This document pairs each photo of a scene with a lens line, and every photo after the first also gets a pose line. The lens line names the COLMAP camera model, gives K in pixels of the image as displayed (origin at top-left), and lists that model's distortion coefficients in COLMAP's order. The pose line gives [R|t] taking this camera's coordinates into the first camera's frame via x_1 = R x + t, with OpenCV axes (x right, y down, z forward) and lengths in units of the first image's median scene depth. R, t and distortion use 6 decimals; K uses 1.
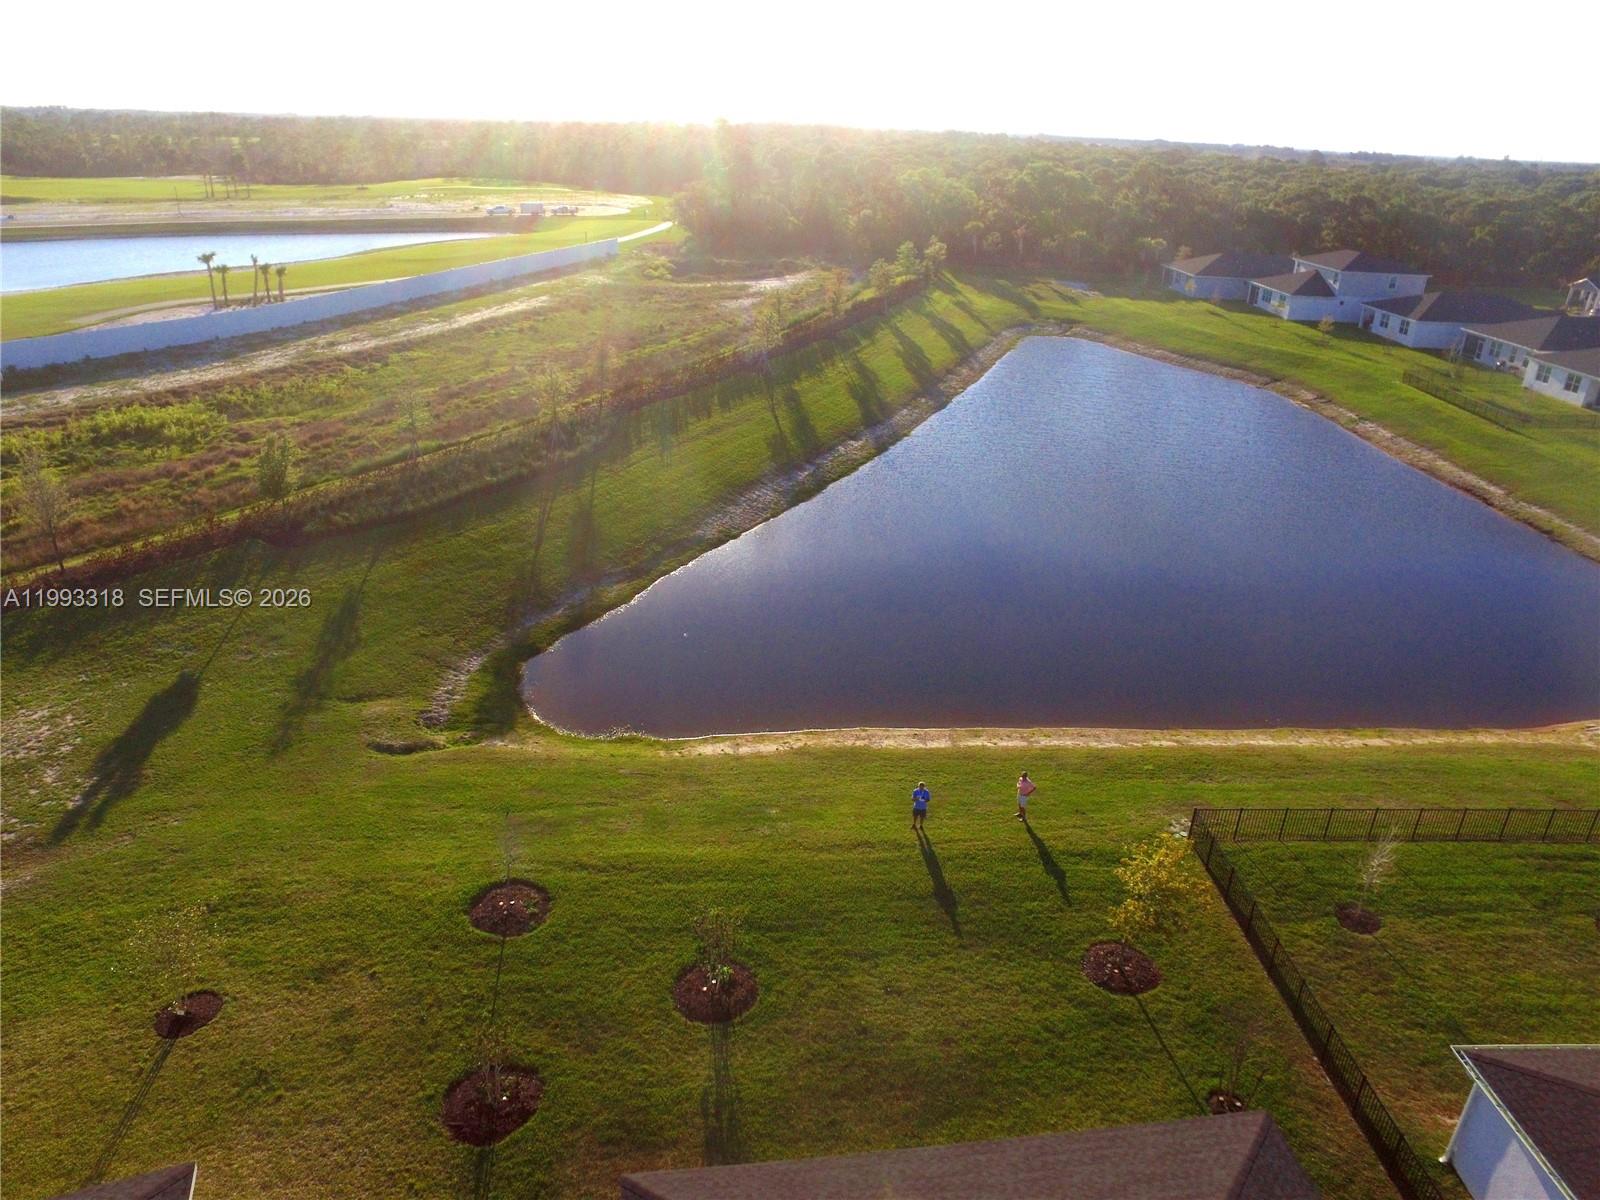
lens RADIAL K [[1070.9, 0, 785.9], [0, 1070.9, 596.2], [0, 0, 1]] dist [-0.126694, 0.090816]
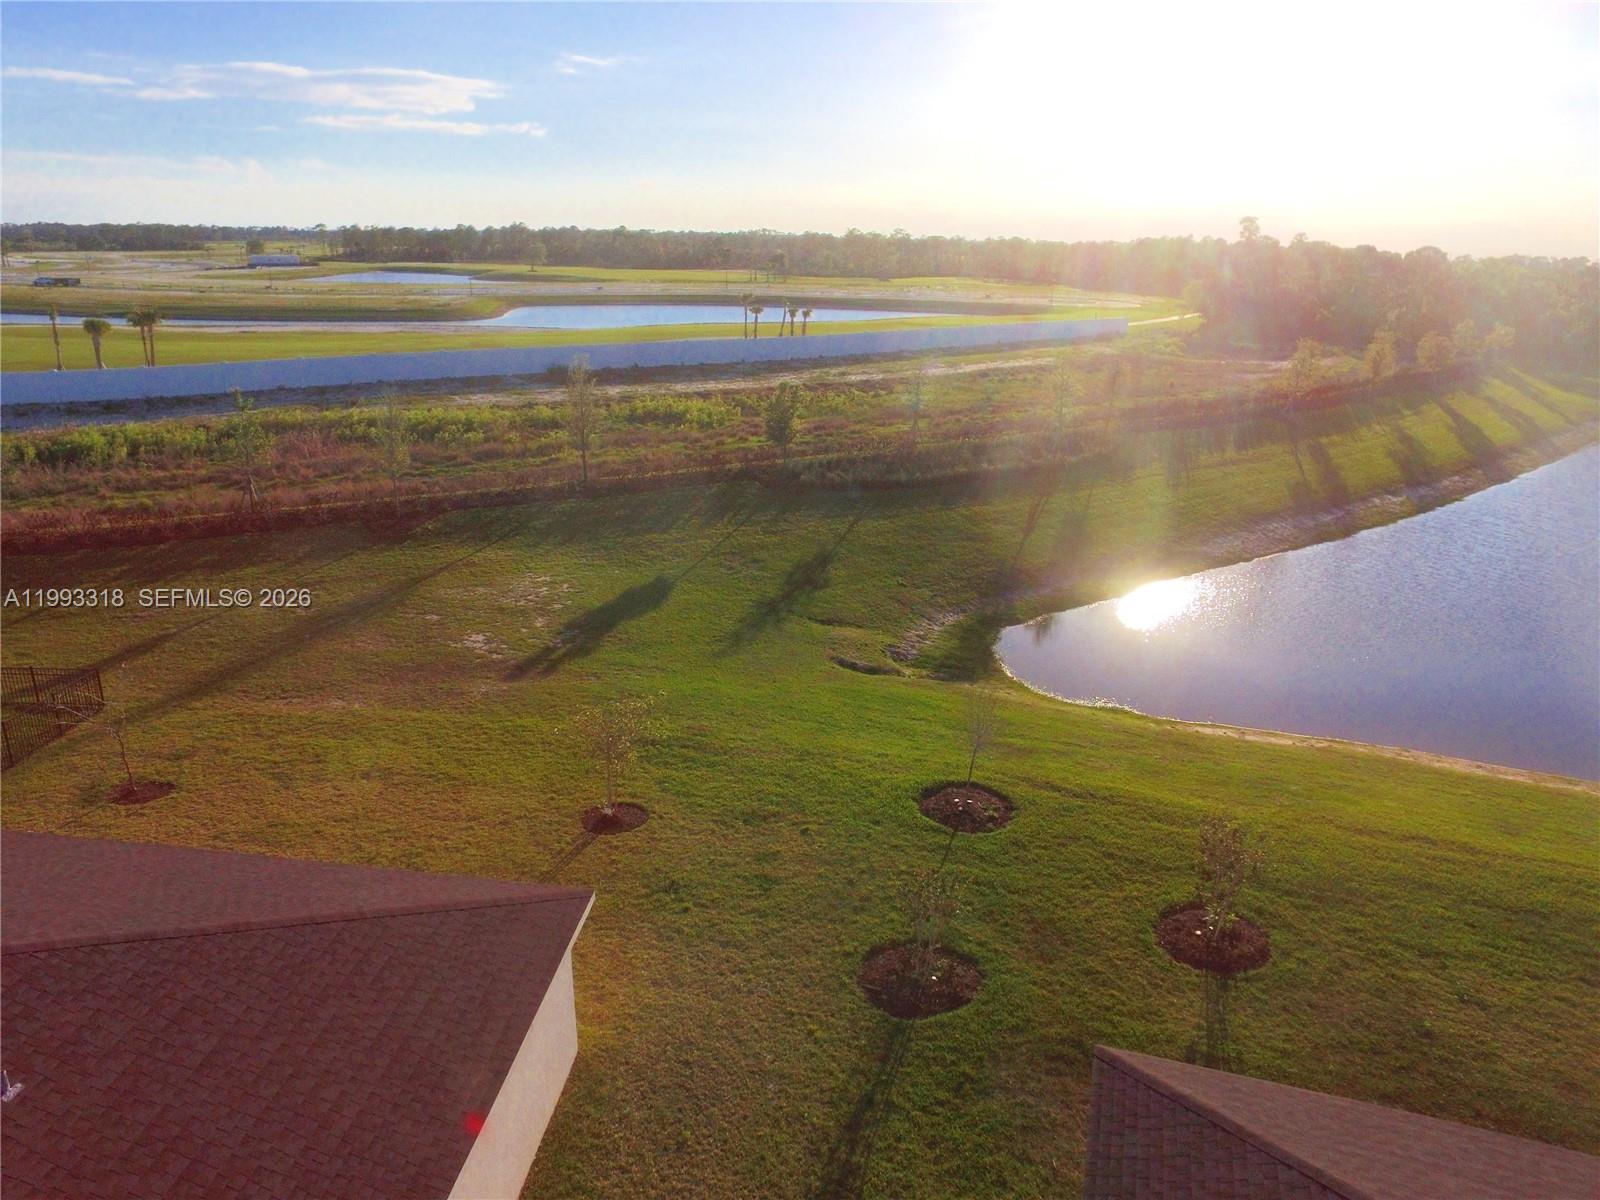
lens RADIAL K [[1070.9, 0, 785.9], [0, 1070.9, 596.2], [0, 0, 1]] dist [-0.126694, 0.090816]
pose [[0.901306, 0.125241, -0.414684, -0.050707], [-0.169222, 0.983024, -0.070910, 0.186607], [0.398763, 0.134085, 0.907198, 0.120749]]
